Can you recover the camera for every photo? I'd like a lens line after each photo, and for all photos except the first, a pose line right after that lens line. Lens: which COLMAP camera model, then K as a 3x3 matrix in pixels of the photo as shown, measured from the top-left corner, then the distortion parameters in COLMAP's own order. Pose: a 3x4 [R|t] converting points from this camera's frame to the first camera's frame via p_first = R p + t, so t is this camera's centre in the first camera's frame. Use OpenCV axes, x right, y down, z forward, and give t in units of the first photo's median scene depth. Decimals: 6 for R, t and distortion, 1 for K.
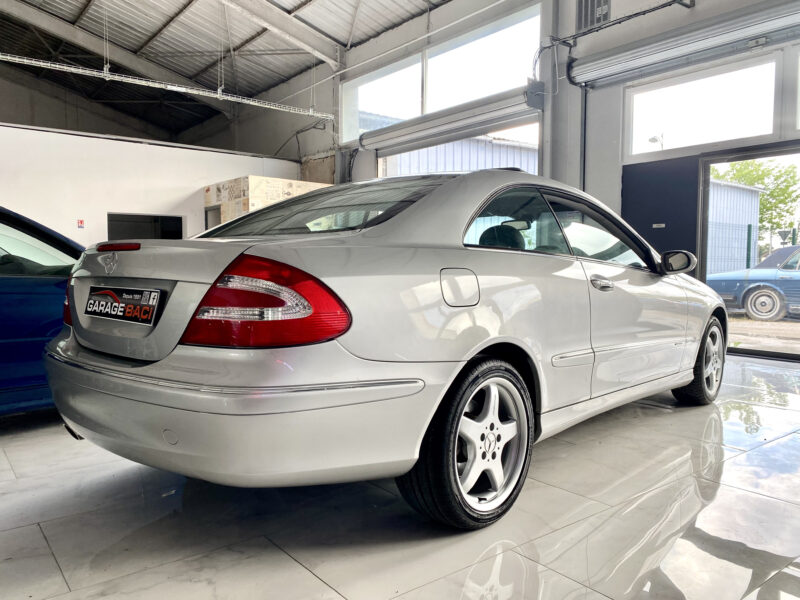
lens RADIAL K [[608.5, 0, 394.6], [0, 608.5, 294.7], [0, 0, 1]] dist [0.009441, -0.006897]
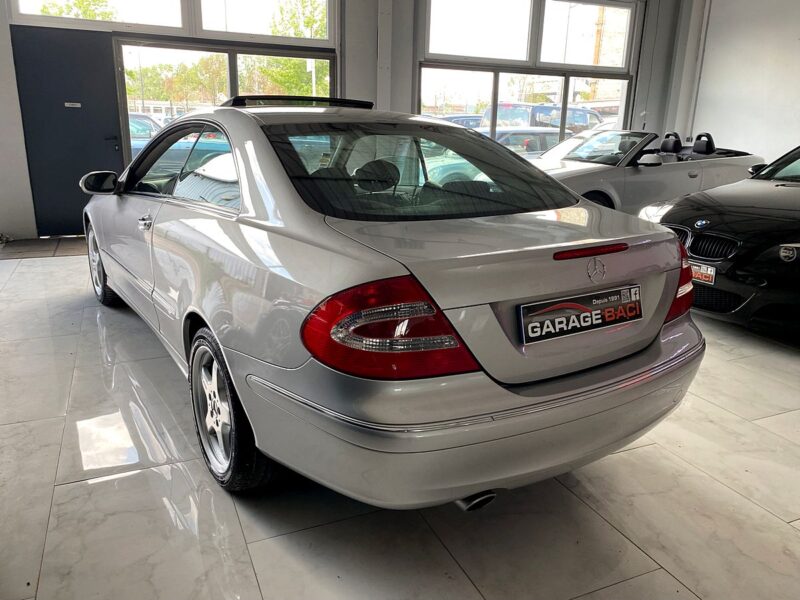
lens RADIAL K [[608.5, 0, 394.6], [0, 608.5, 294.7], [0, 0, 1]] dist [0.009441, -0.006897]
pose [[0.248839, -0.256827, 0.933873, -1.349309], [0.017617, 0.965243, 0.260760, -0.247444], [-0.968385, -0.048435, 0.244714, 1.061533]]
